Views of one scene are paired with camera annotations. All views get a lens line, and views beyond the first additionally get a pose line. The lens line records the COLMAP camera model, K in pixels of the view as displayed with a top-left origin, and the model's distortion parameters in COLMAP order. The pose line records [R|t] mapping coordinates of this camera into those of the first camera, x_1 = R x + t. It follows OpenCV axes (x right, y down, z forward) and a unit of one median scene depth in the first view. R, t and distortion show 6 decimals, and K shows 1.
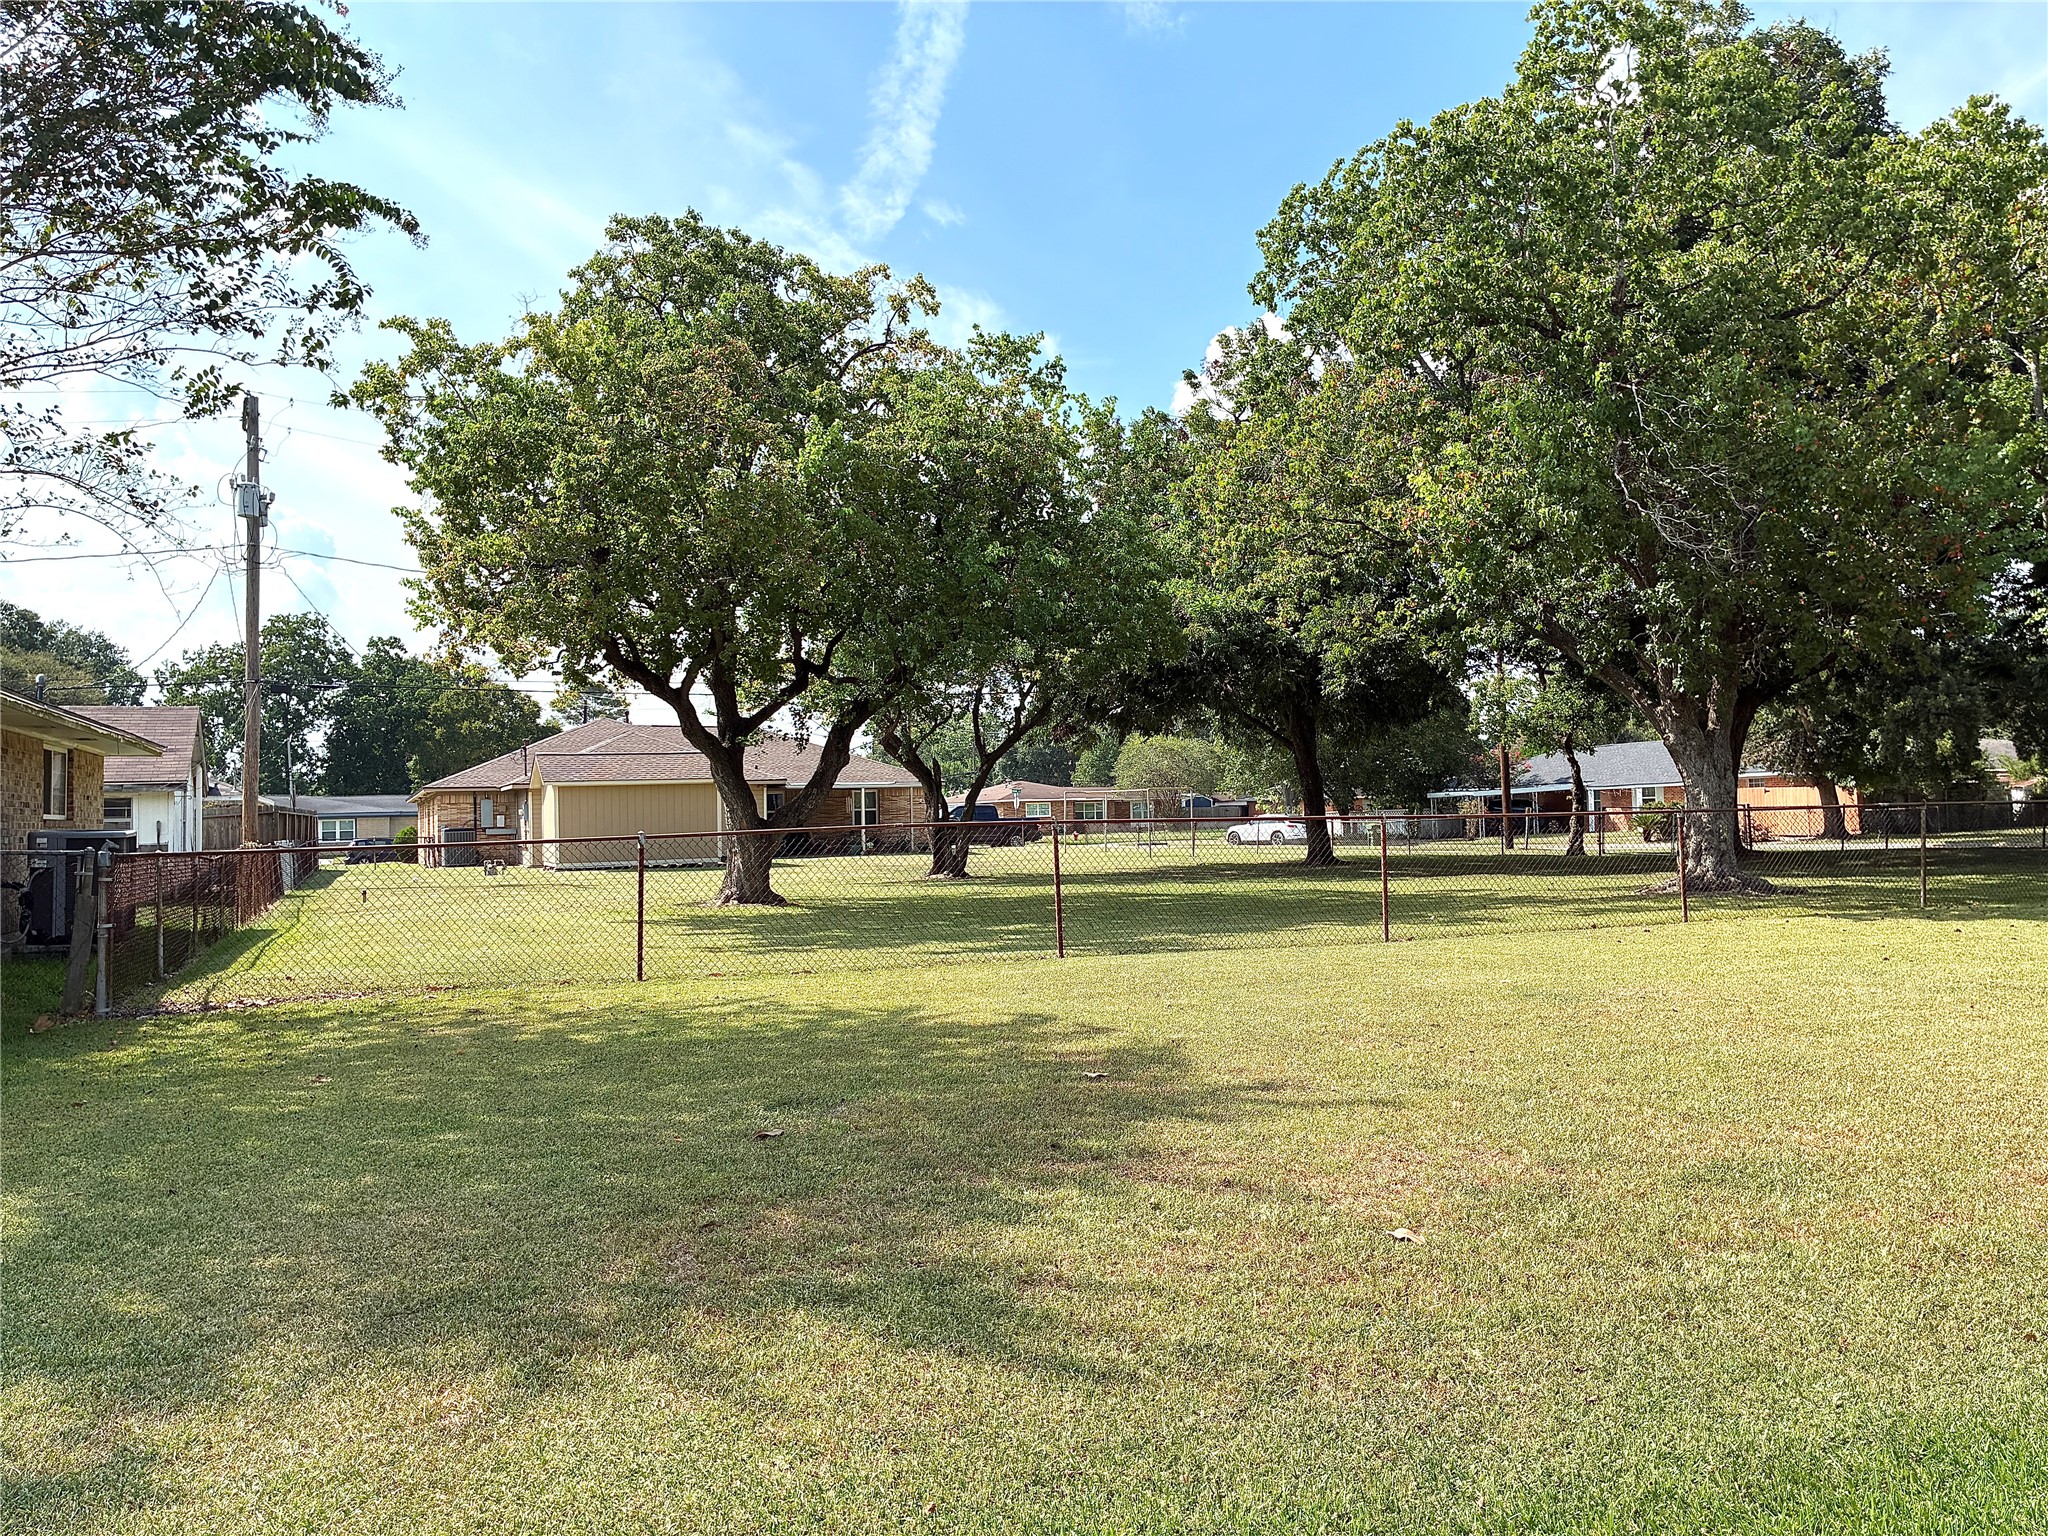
lens RADIAL K [[1553.6, 0, 1031.4], [0, 1553.6, 765.4], [0, 0, 1]] dist [0.053103, -0.039169]
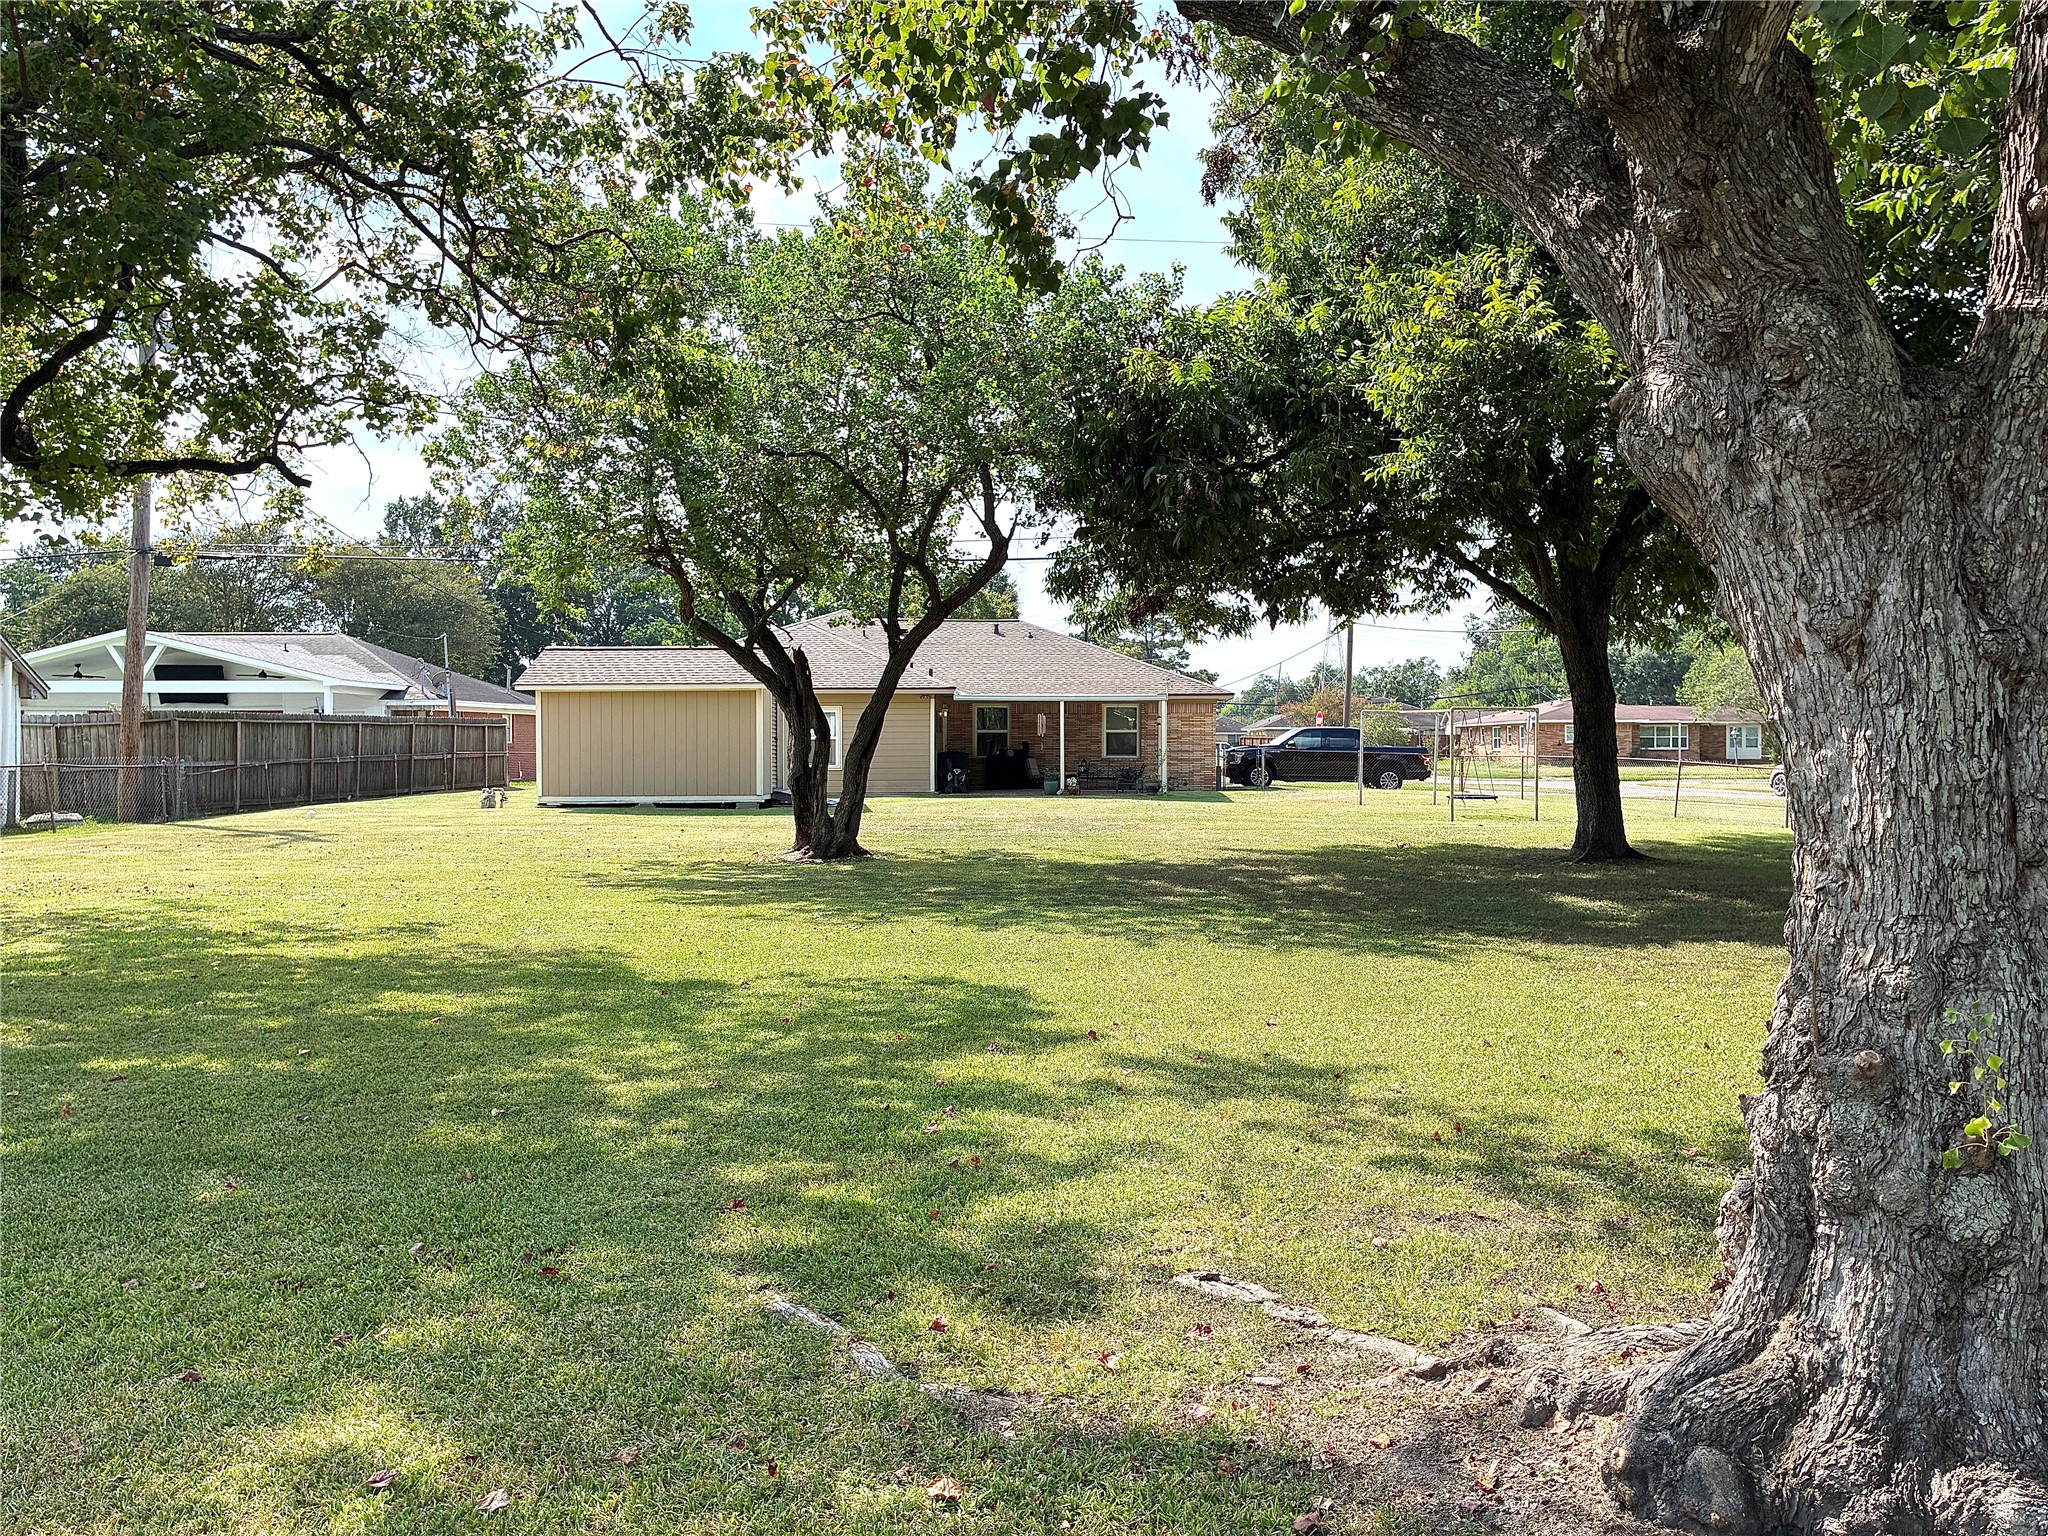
lens RADIAL K [[1553.6, 0, 1020.4], [0, 1553.6, 768.8], [0, 0, 1]] dist [0.053103, -0.039169]
pose [[0.906457, 0.031097, -0.421152, 0.177311], [-0.006628, 0.998210, 0.059440, 0.003745], [0.422247, -0.051088, 0.905040, 0.356837]]
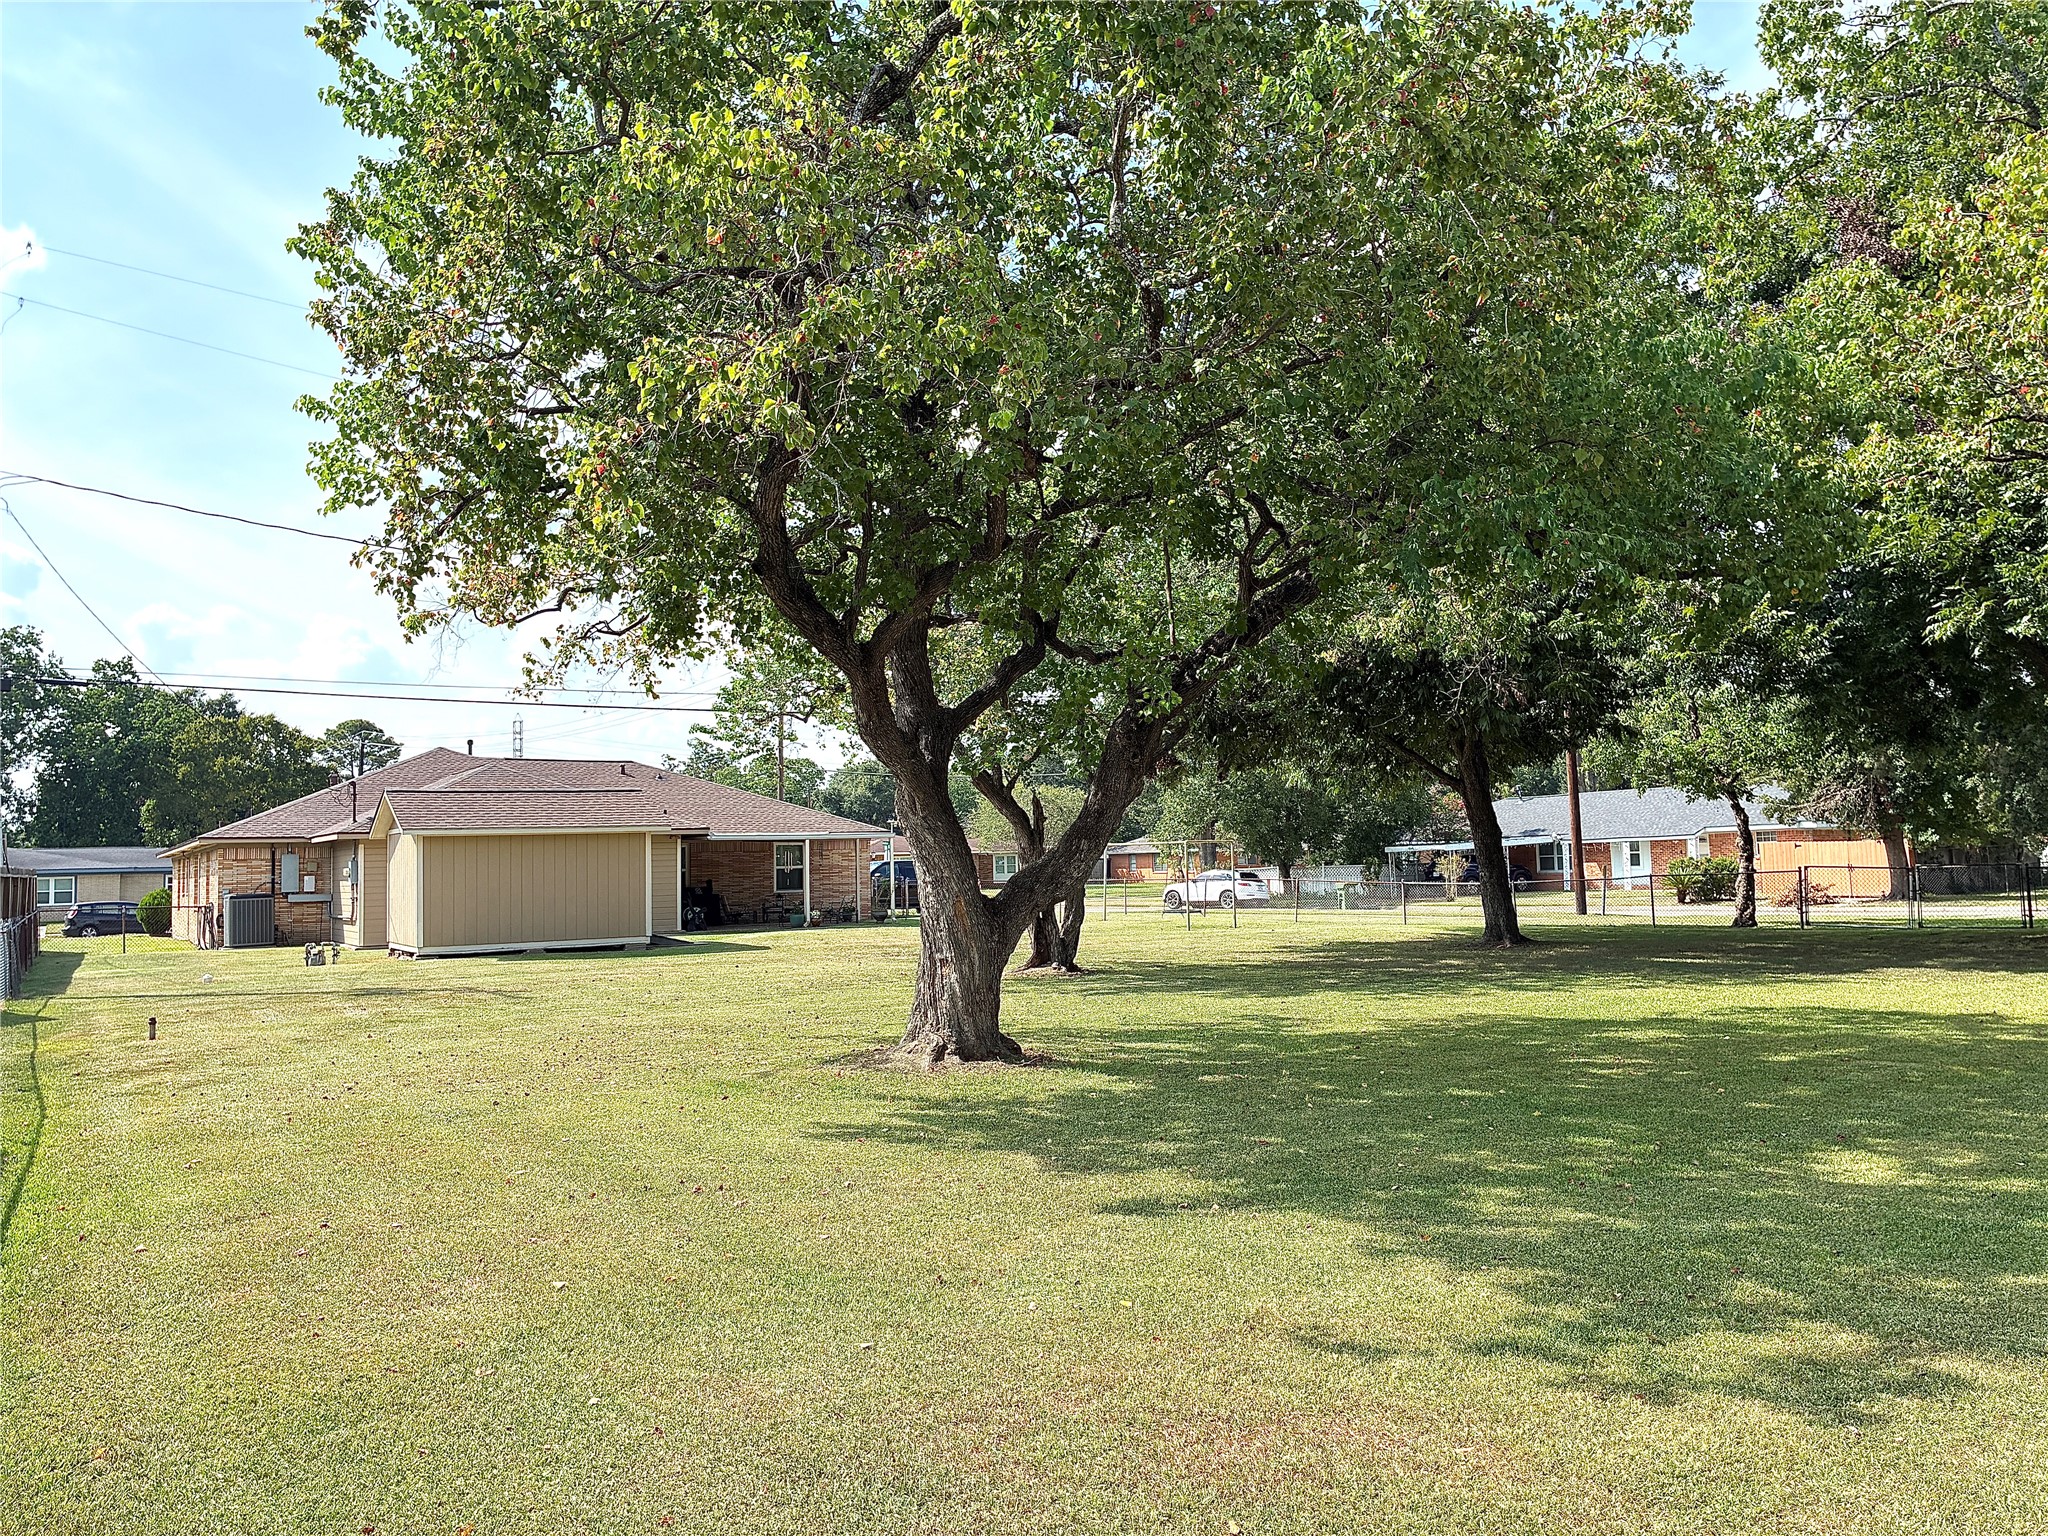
lens RADIAL K [[1553.6, 0, 1020.0], [0, 1553.6, 764.7], [0, 0, 1]] dist [0.053103, -0.039169]
pose [[0.990151, 0.009439, 0.139685, -0.114590], [-0.004706, 0.999405, -0.034180, 0.003547], [-0.139924, 0.033186, 0.989606, 0.227321]]
